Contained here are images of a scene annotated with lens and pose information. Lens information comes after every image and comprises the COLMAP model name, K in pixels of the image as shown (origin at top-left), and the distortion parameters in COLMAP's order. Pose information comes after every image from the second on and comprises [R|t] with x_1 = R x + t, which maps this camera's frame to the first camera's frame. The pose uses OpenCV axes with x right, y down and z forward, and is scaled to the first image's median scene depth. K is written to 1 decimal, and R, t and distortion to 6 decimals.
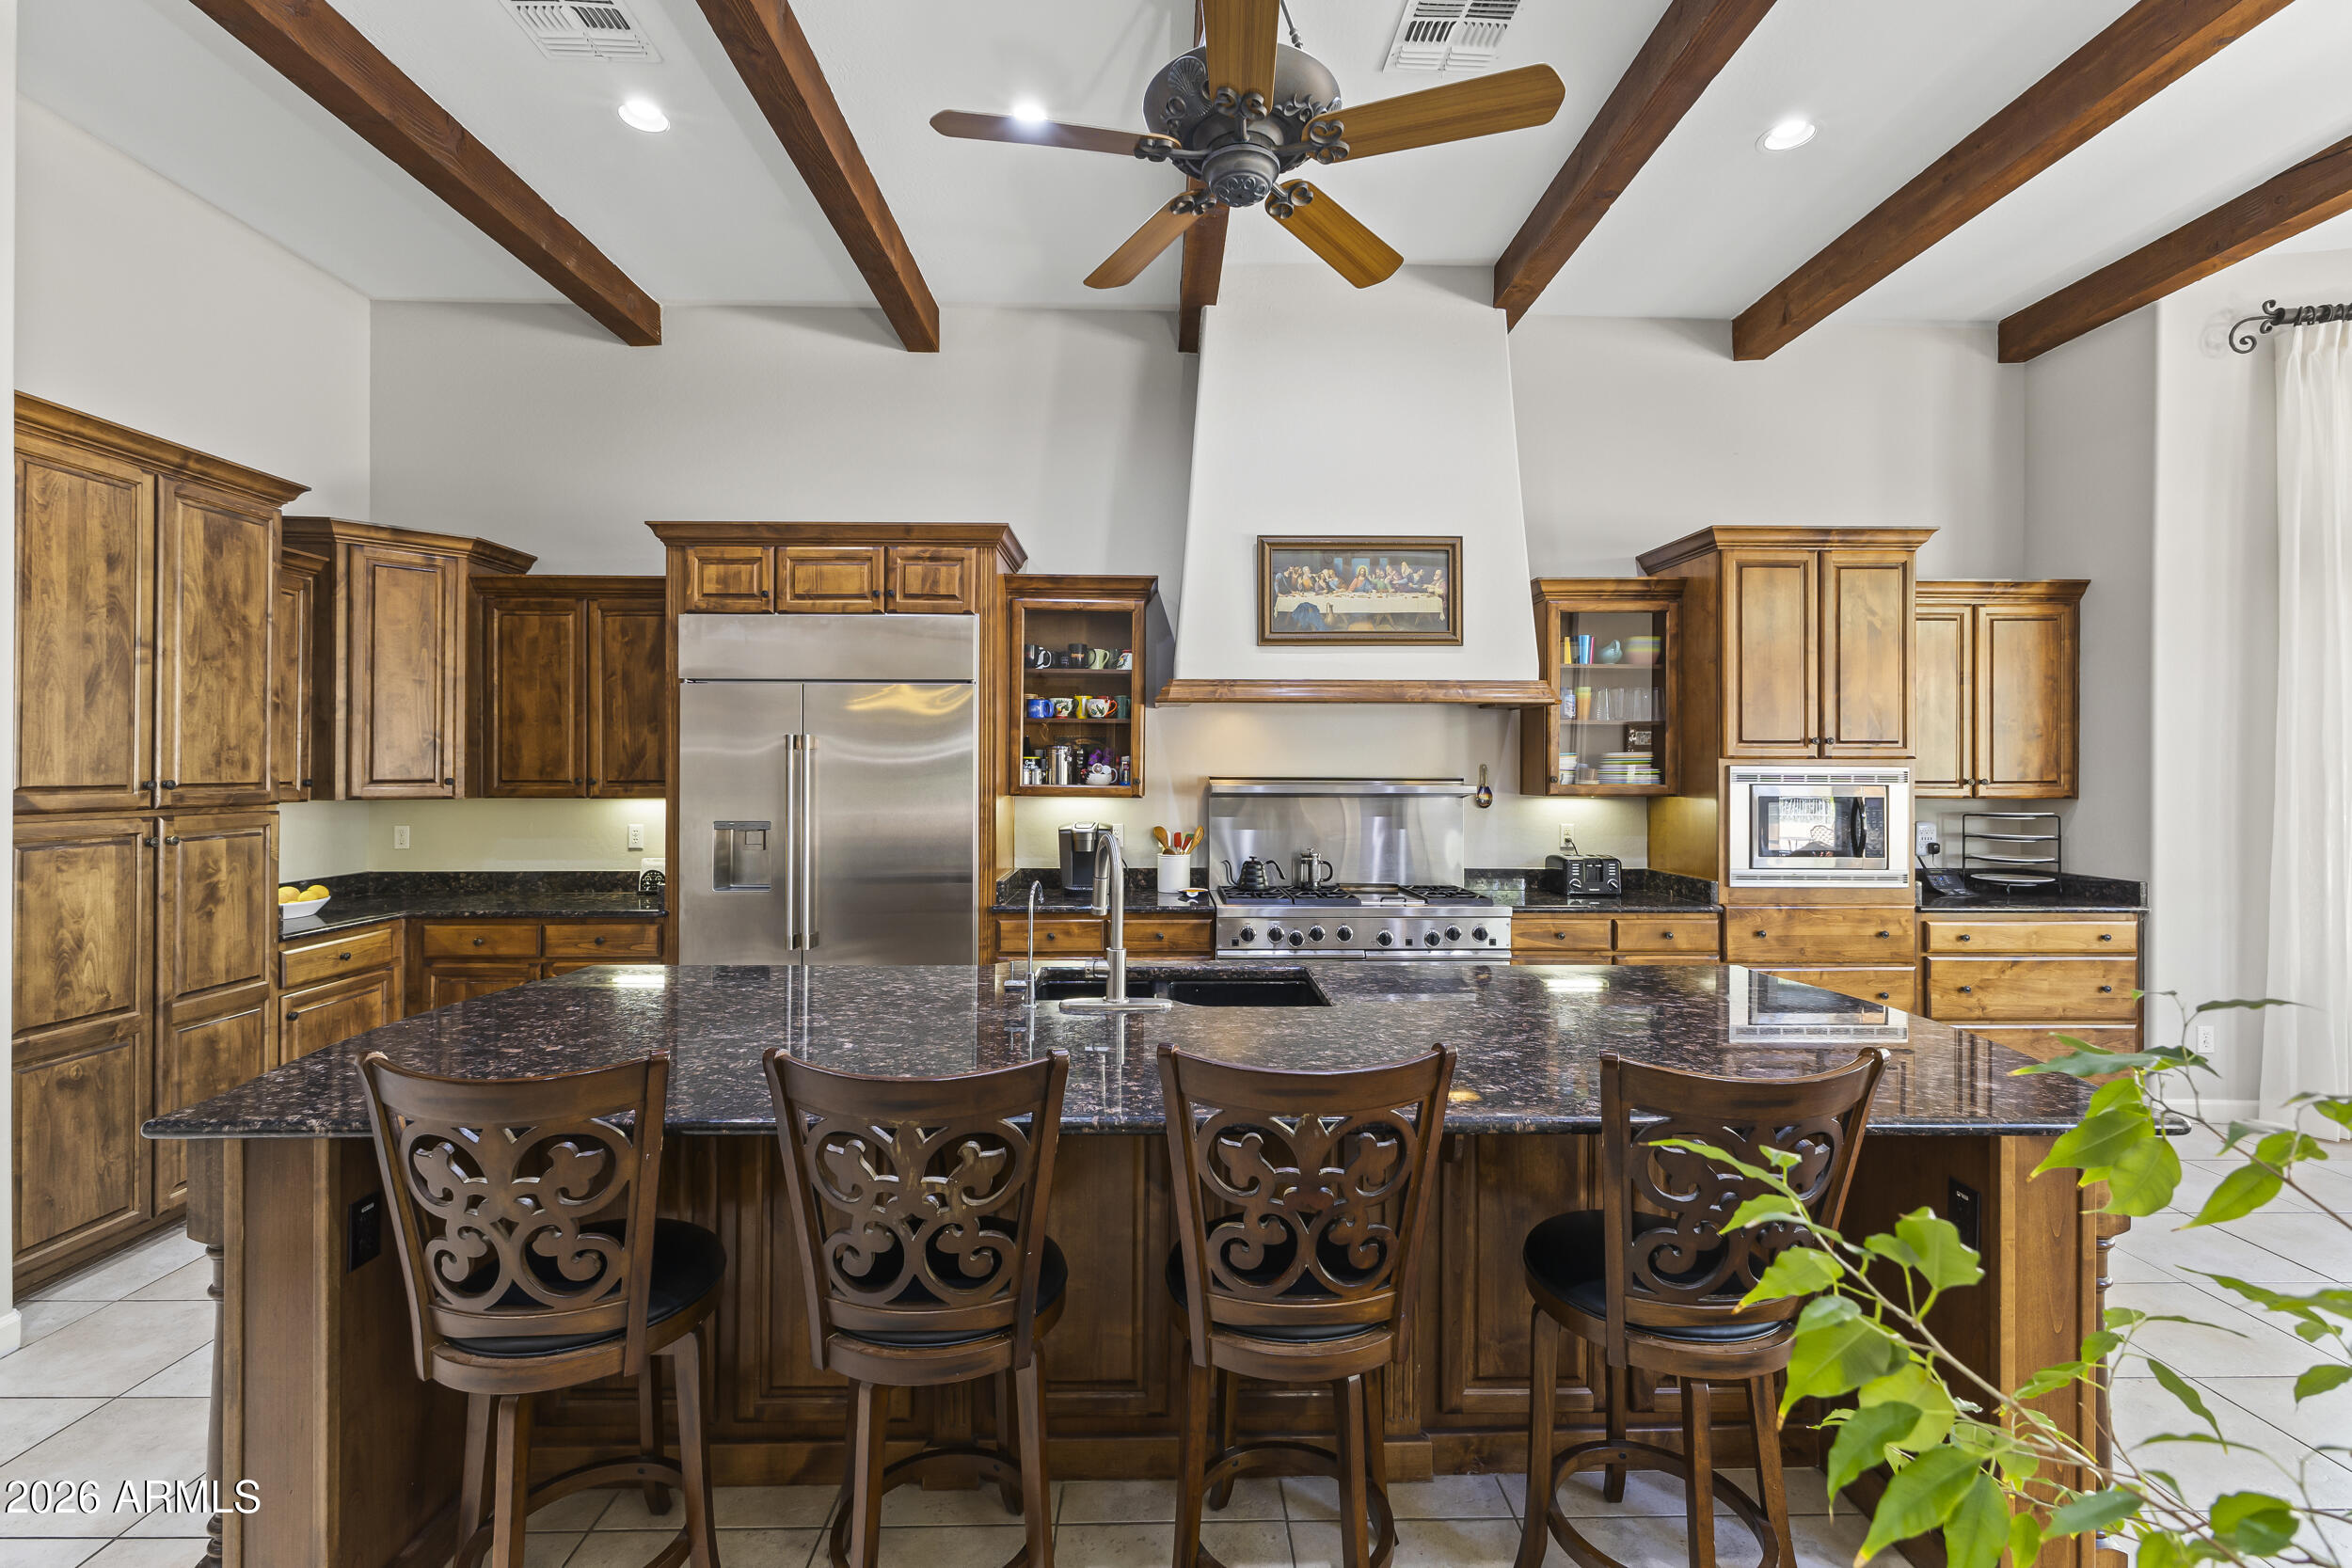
lens RADIAL K [[1014.3, 0, 1183.1], [0, 1014.3, 767.6], [0, 0, 1]] dist [0.009088, -0.002741]
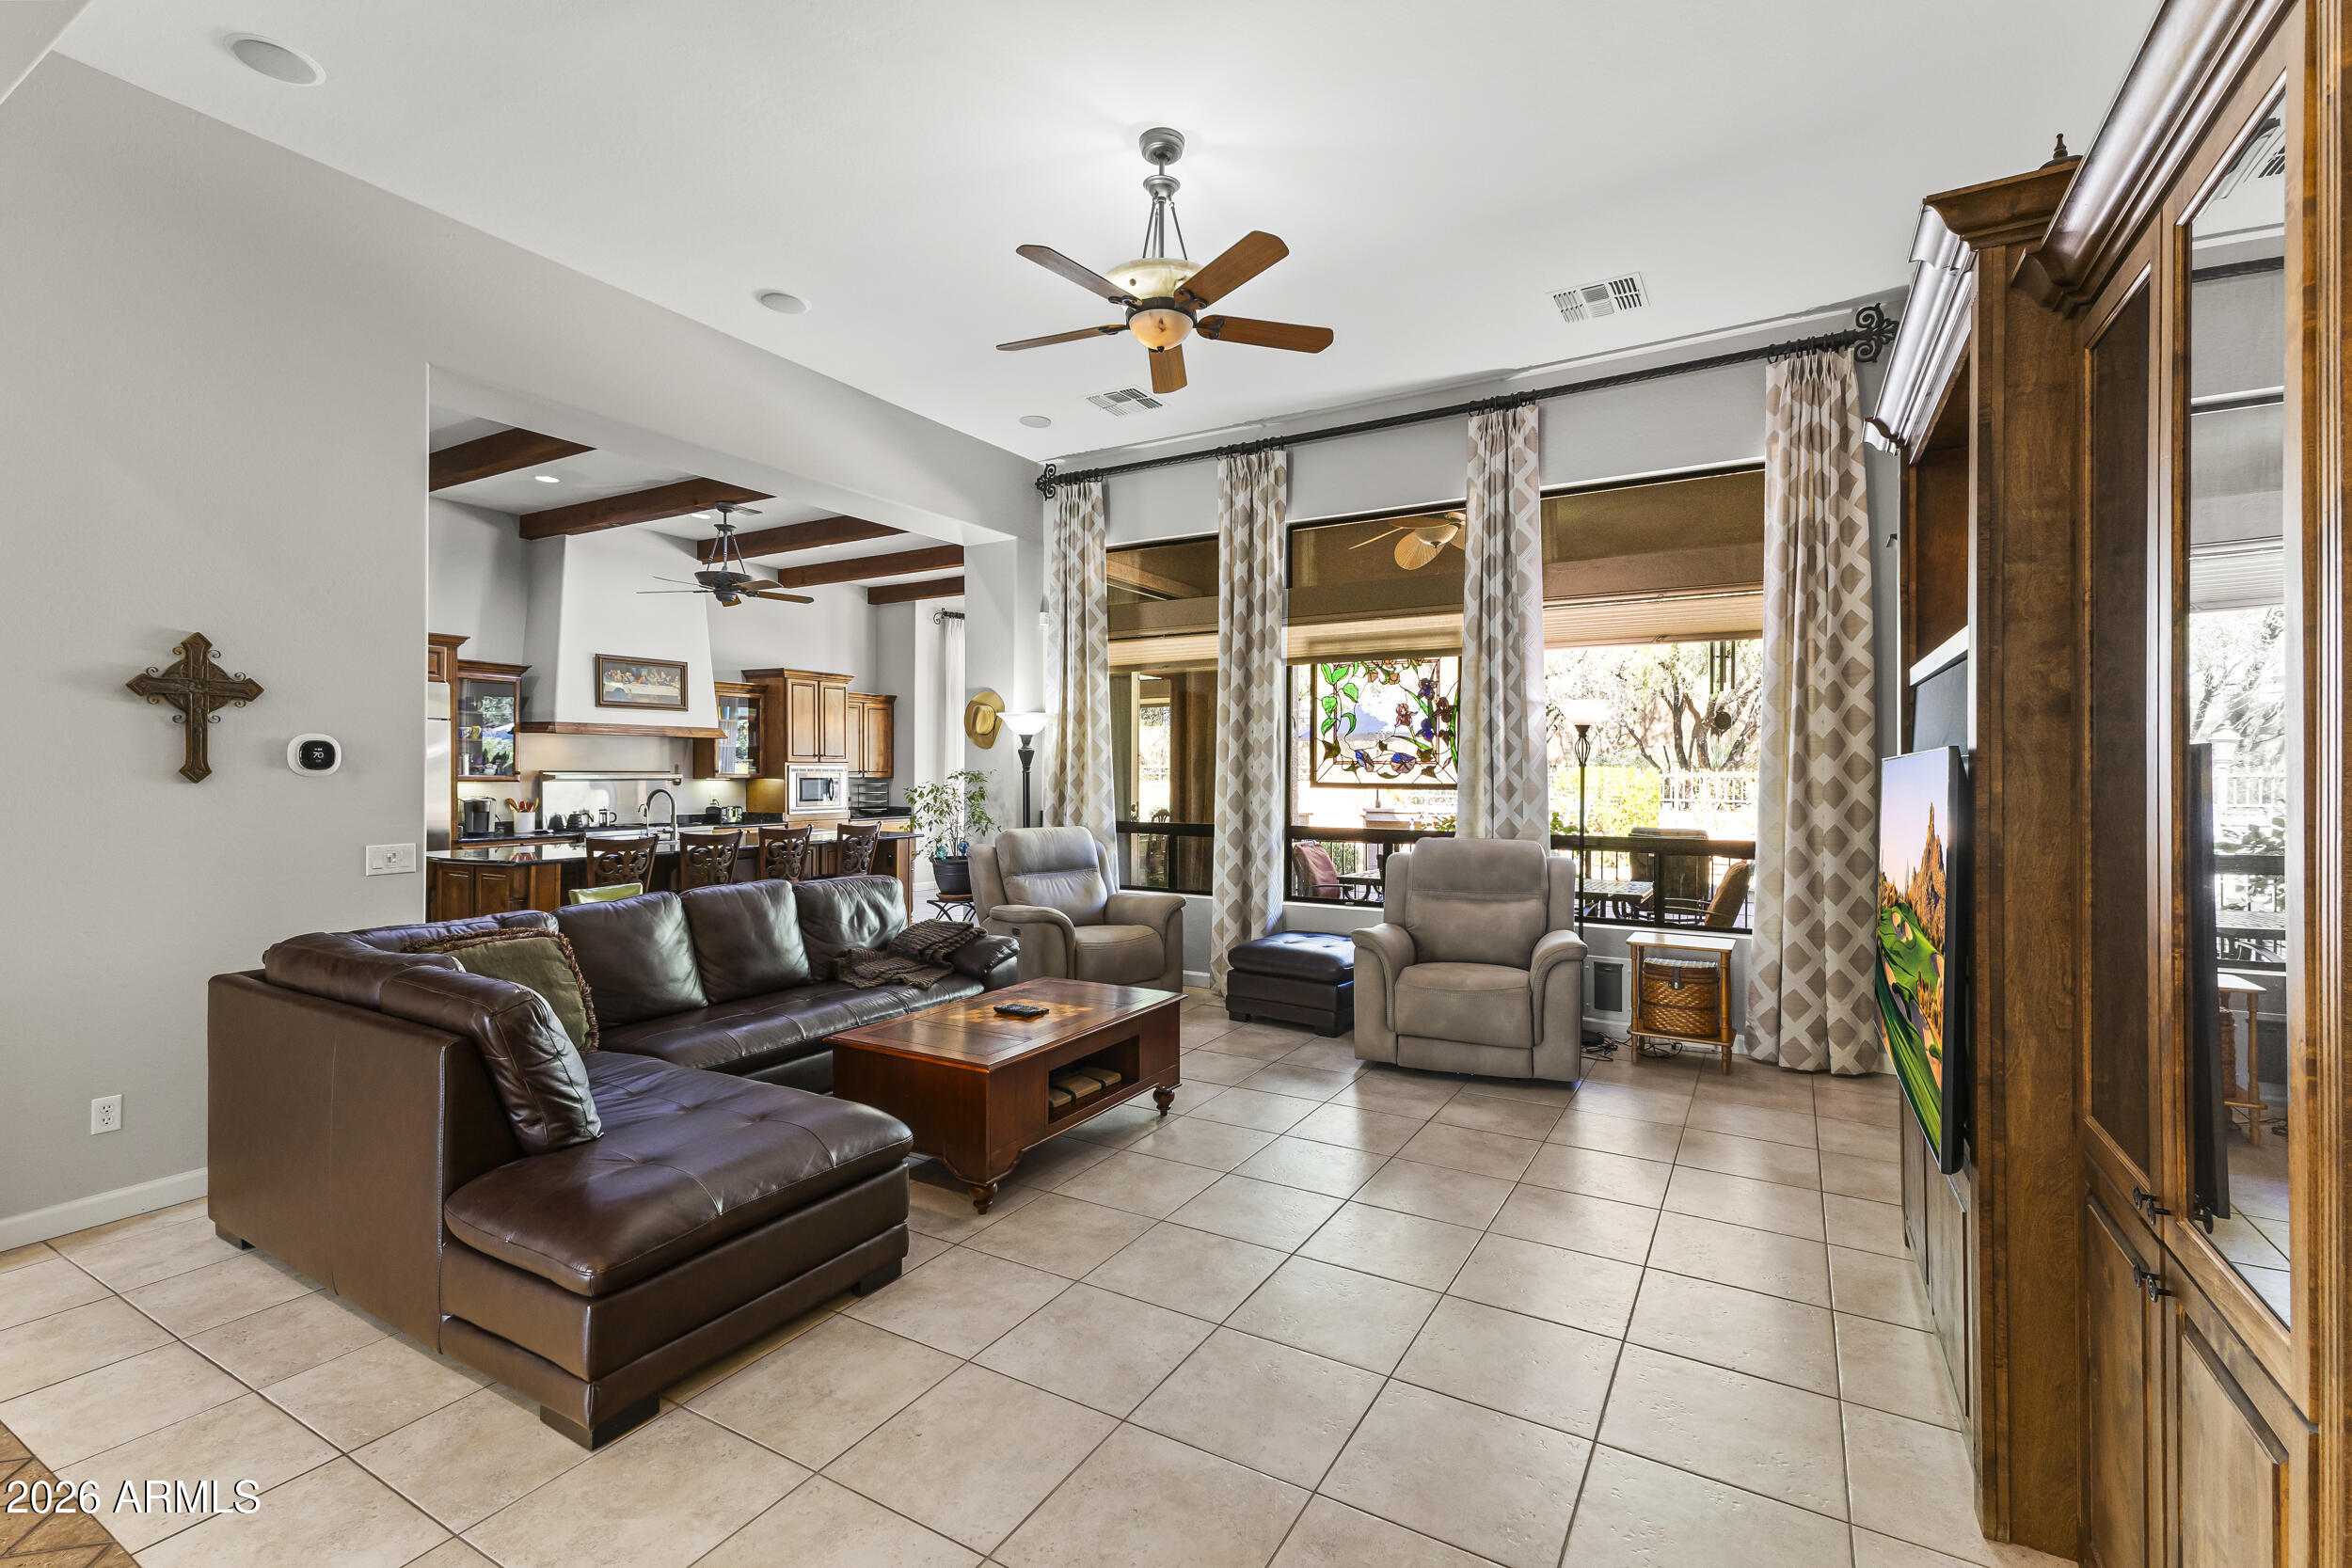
lens RADIAL K [[1014.3, 0, 1173.8], [0, 1014.3, 776.8], [0, 0, 1]] dist [0.009088, -0.002741]
pose [[0.515478, -0.007928, 0.856866, -1.090035], [0.002460, 0.999967, 0.007772, 0.009429], [-0.856899, -0.001898, 0.515480, -1.064954]]
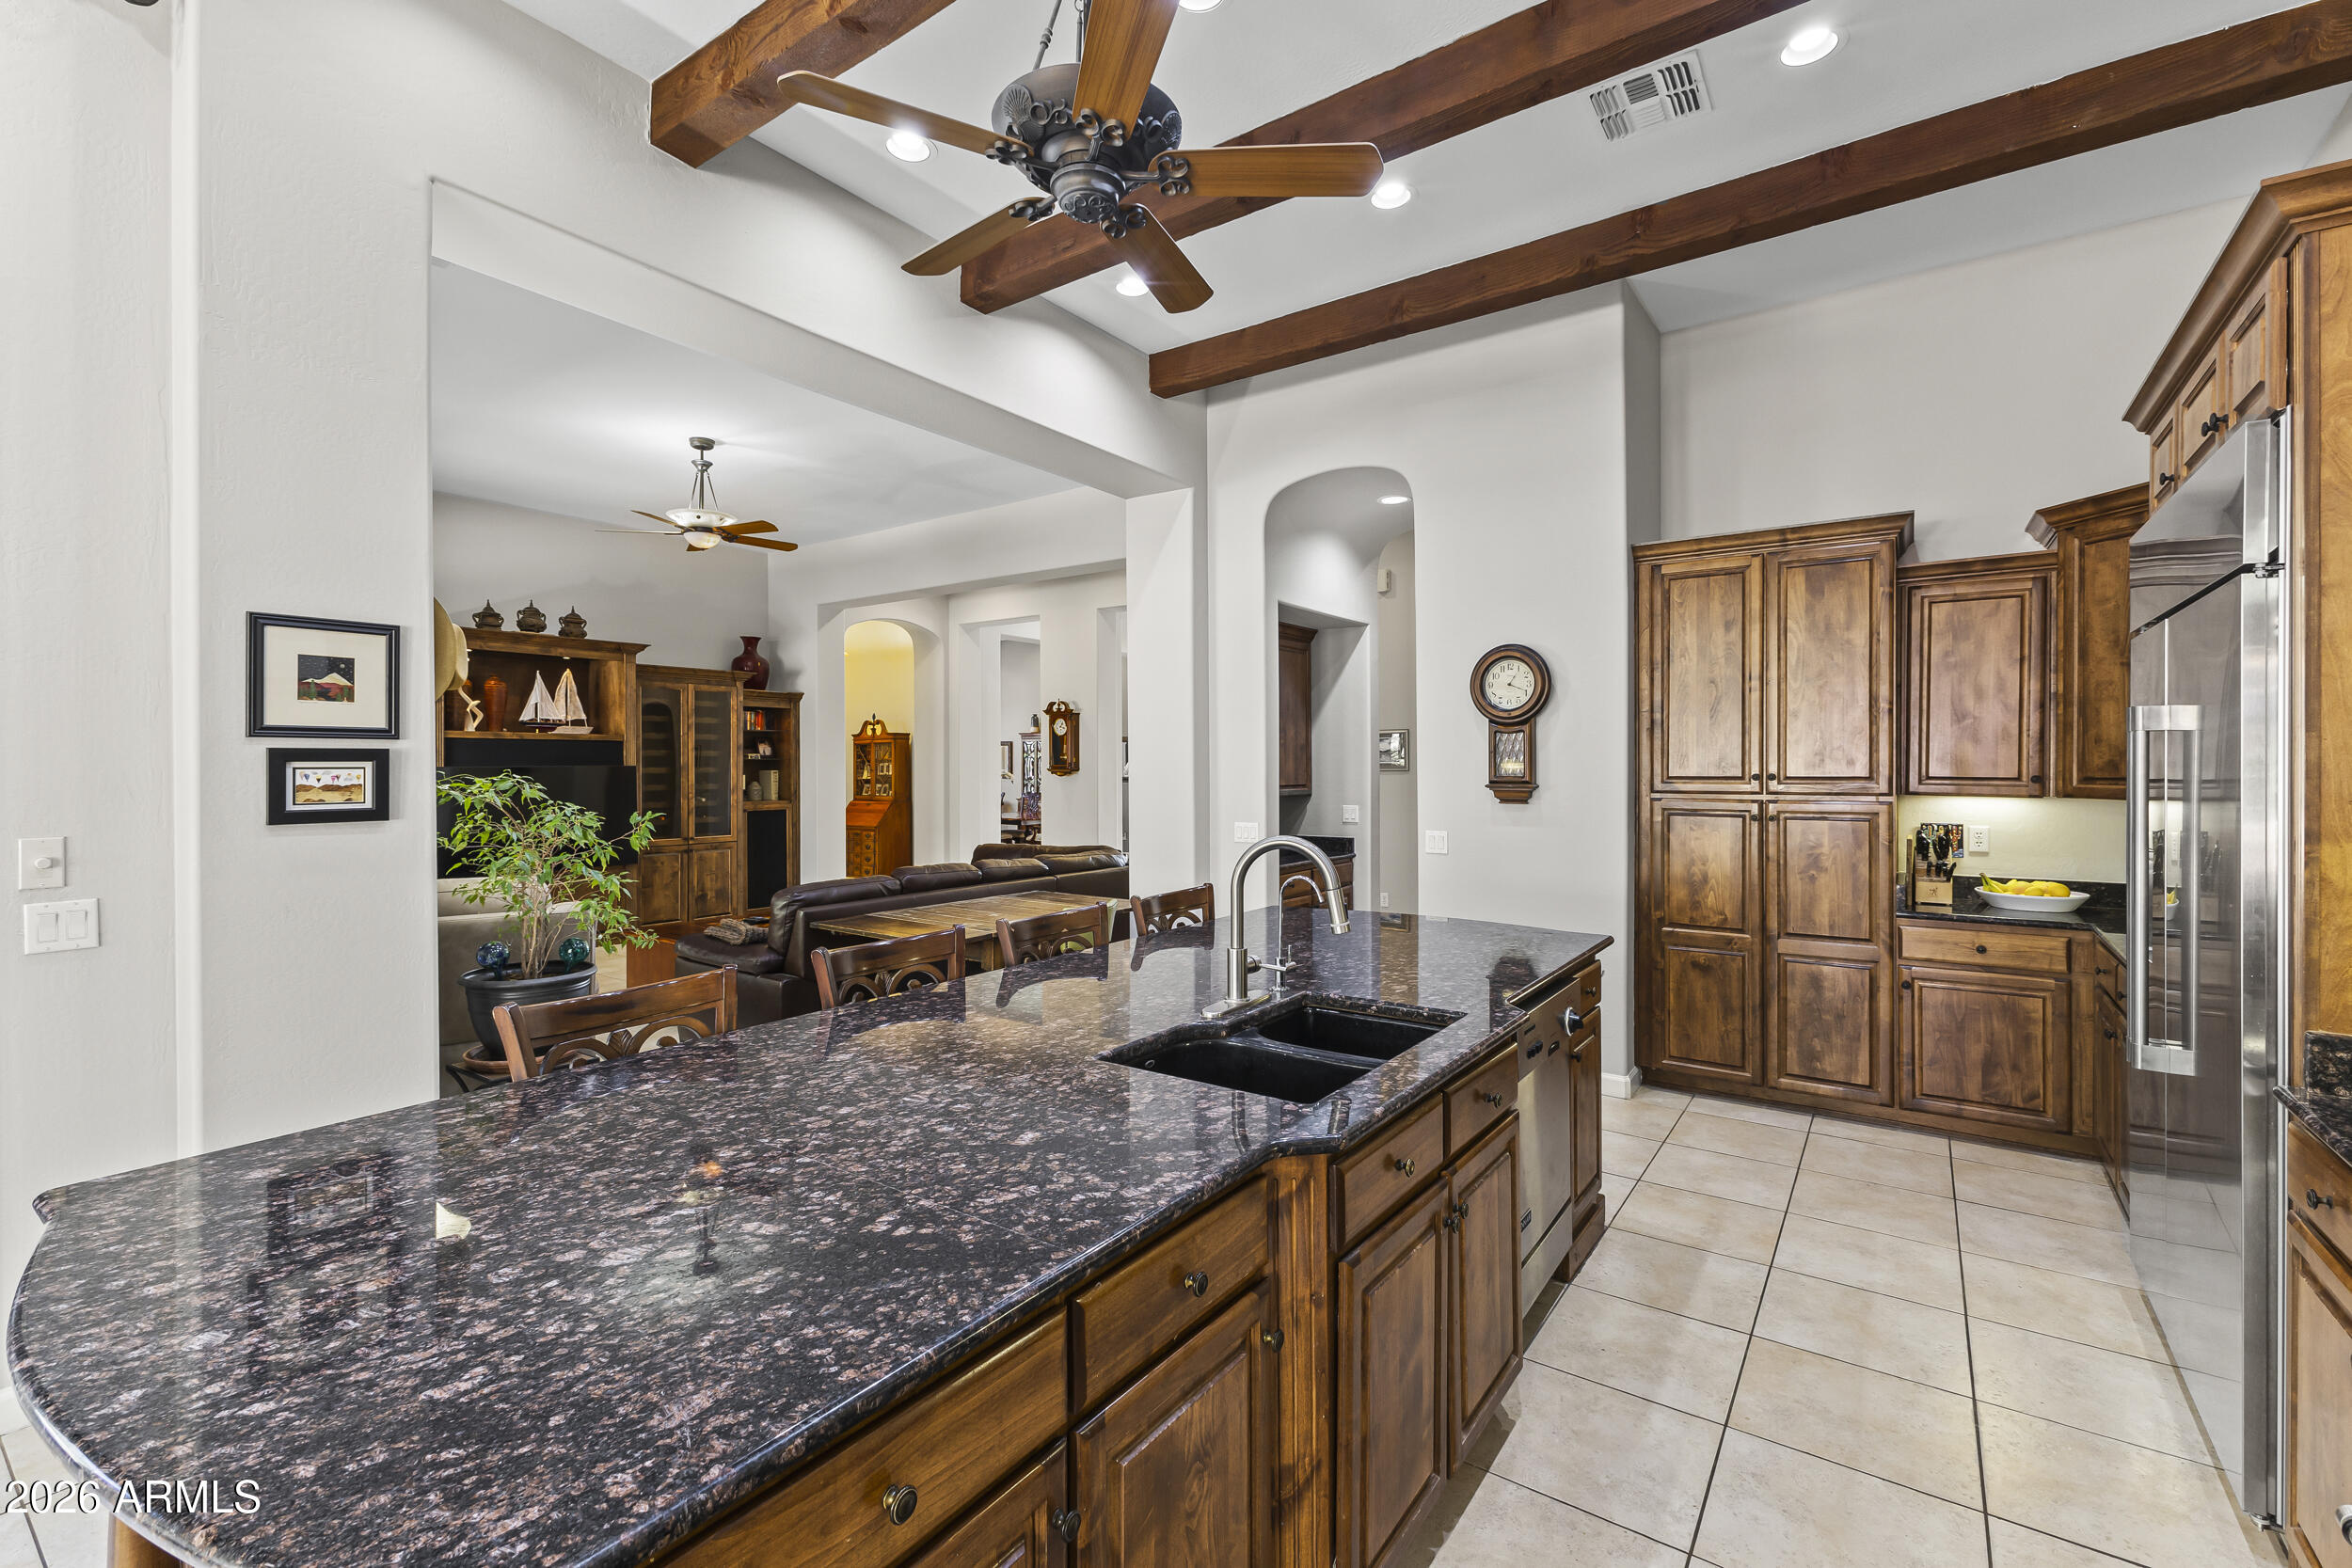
lens RADIAL K [[1014.3, 0, 1180.9], [0, 1014.3, 766.3], [0, 0, 1]] dist [0.009088, -0.002741]
pose [[-0.597922, -0.001489, -0.801553, 0.426383], [0.001224, 0.999995, -0.002771, 0.003668], [0.801554, -0.002638, -0.597917, 0.869440]]
